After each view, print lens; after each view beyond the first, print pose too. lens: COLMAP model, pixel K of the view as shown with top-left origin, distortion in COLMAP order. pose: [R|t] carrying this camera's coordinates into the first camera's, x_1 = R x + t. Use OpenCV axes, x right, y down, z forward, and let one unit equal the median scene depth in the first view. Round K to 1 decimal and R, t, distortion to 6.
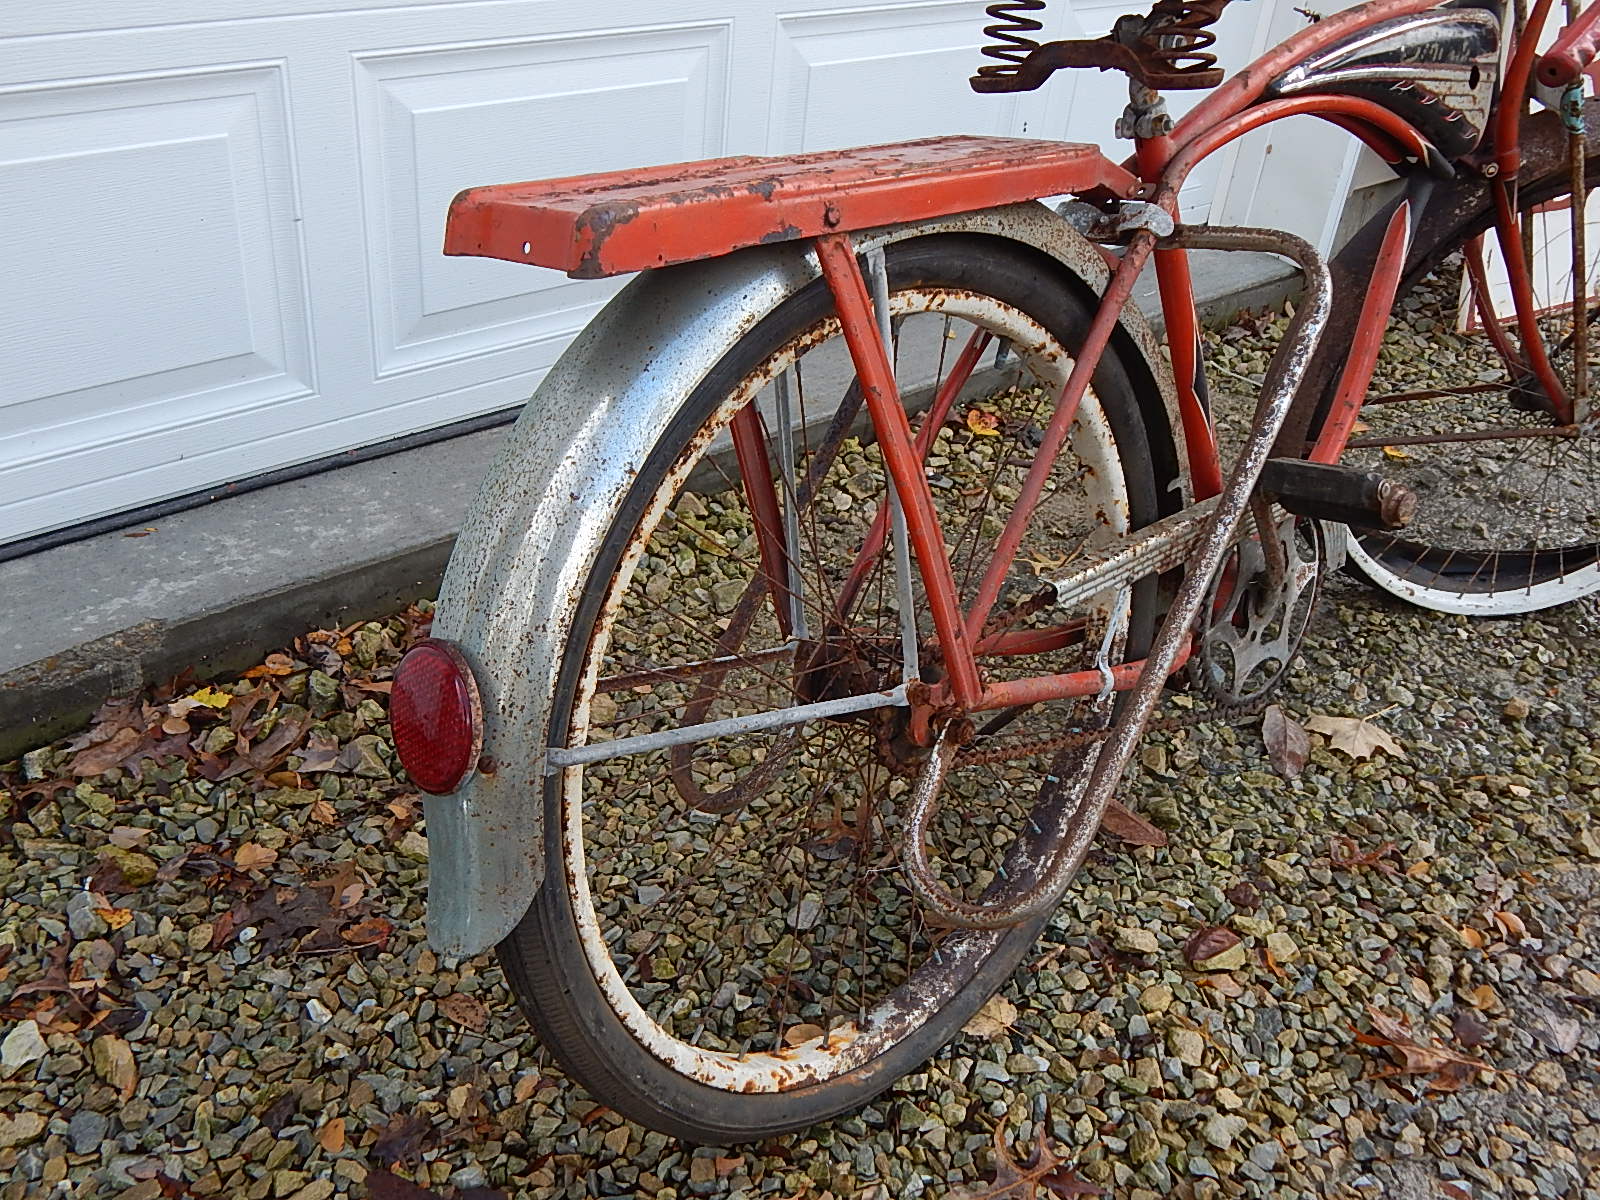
lens RADIAL K [[1511.1, 0, 800.0], [0, 1511.1, 600.0], [0, 0, 1]] dist [0.025445, -0.025850]
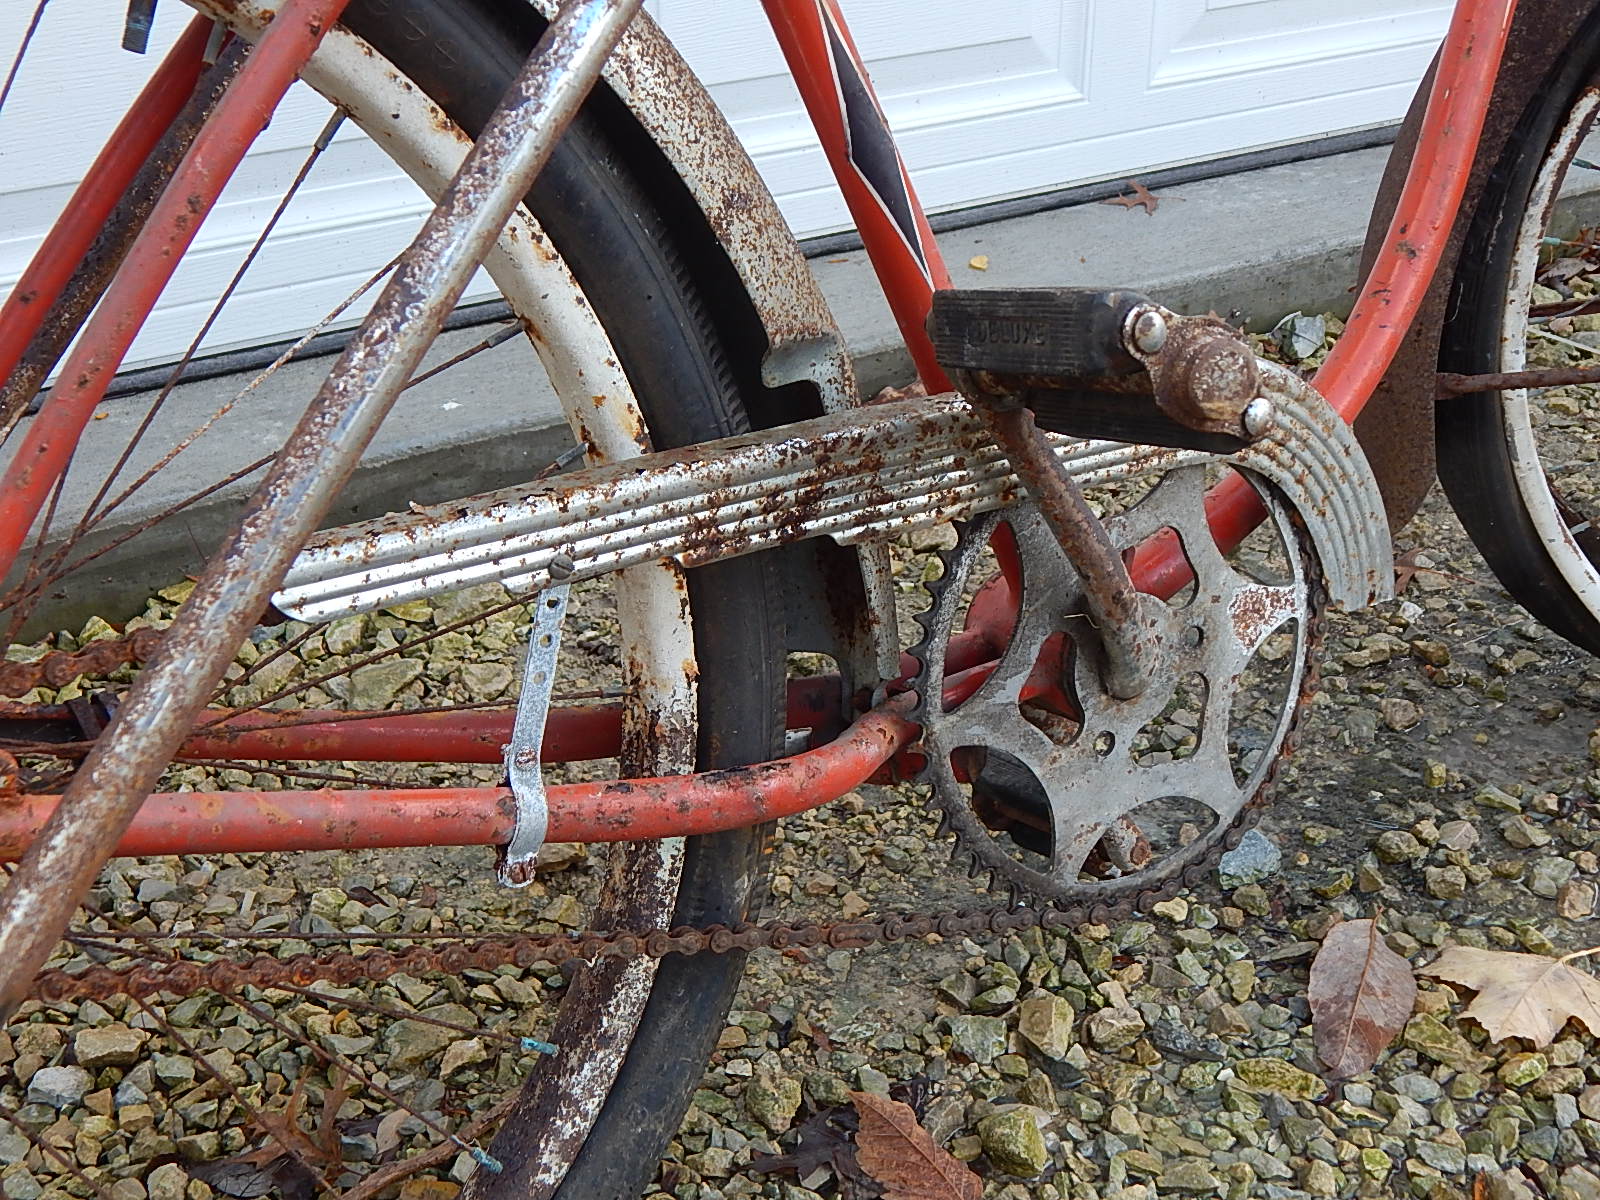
lens RADIAL K [[2053.5, 0, 800.0], [0, 2053.5, 600.0], [0, 0, 1]] dist [-0.001385, 0.013035]
pose [[0.972470, -0.000225, -0.233029, 0.307433], [-0.021508, 0.995644, -0.090722, 0.033450], [0.232034, 0.093236, 0.968229, 0.345990]]
